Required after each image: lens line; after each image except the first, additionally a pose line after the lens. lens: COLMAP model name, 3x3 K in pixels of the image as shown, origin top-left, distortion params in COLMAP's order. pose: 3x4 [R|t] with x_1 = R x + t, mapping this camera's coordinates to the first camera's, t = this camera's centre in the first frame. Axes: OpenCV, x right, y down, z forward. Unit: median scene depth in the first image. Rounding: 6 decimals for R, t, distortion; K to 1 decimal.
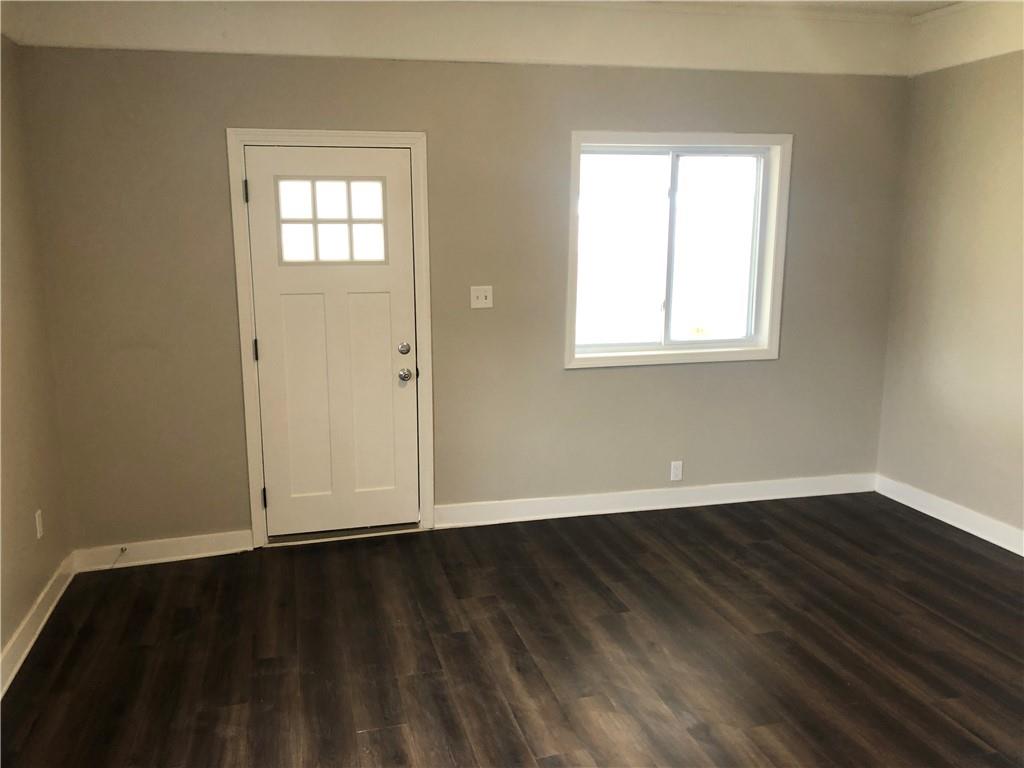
lens RADIAL K [[849.7, 0, 509.5], [0, 849.7, 373.8], [0, 0, 1]] dist [0.043866, -0.019744]
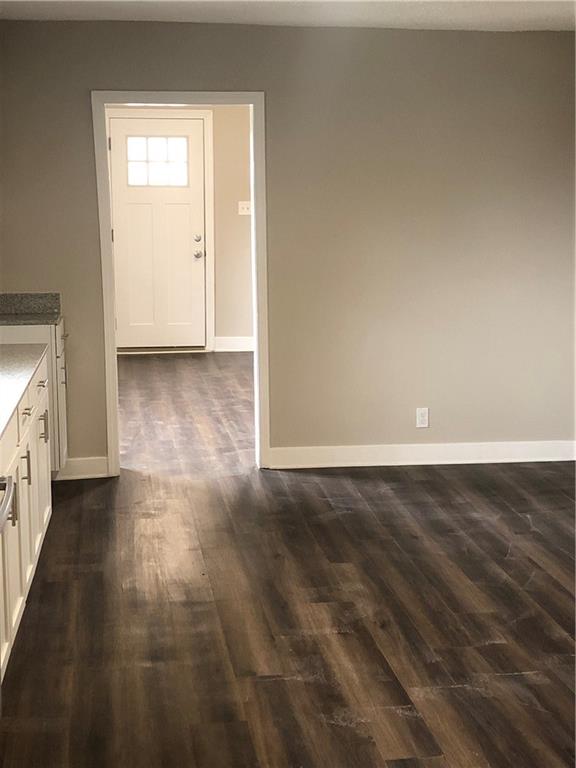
lens RADIAL K [[1130.1, 0, 270.0], [0, 1130.1, 377.5], [0, 0, 1]] dist [0.095799, 0.000000]
pose [[0.993626, 0.027977, -0.109196, 0.276798], [-0.026885, 0.999573, 0.011461, 0.221292], [0.109470, -0.008453, 0.993954, -1.240092]]
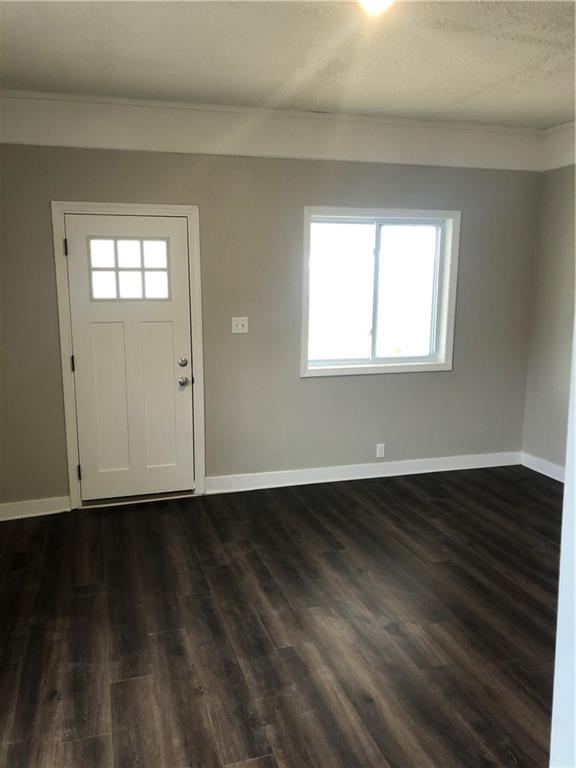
lens RADIAL K [[637.3, 0, 300.8], [0, 637.3, 381.3], [0, 0, 1]] dist [0.043866, -0.019744]
pose [[0.998356, -0.003132, 0.057231, 0.007334], [0.003624, 0.999957, -0.008490, 0.010421], [-0.057202, 0.008684, 0.998325, -0.041049]]
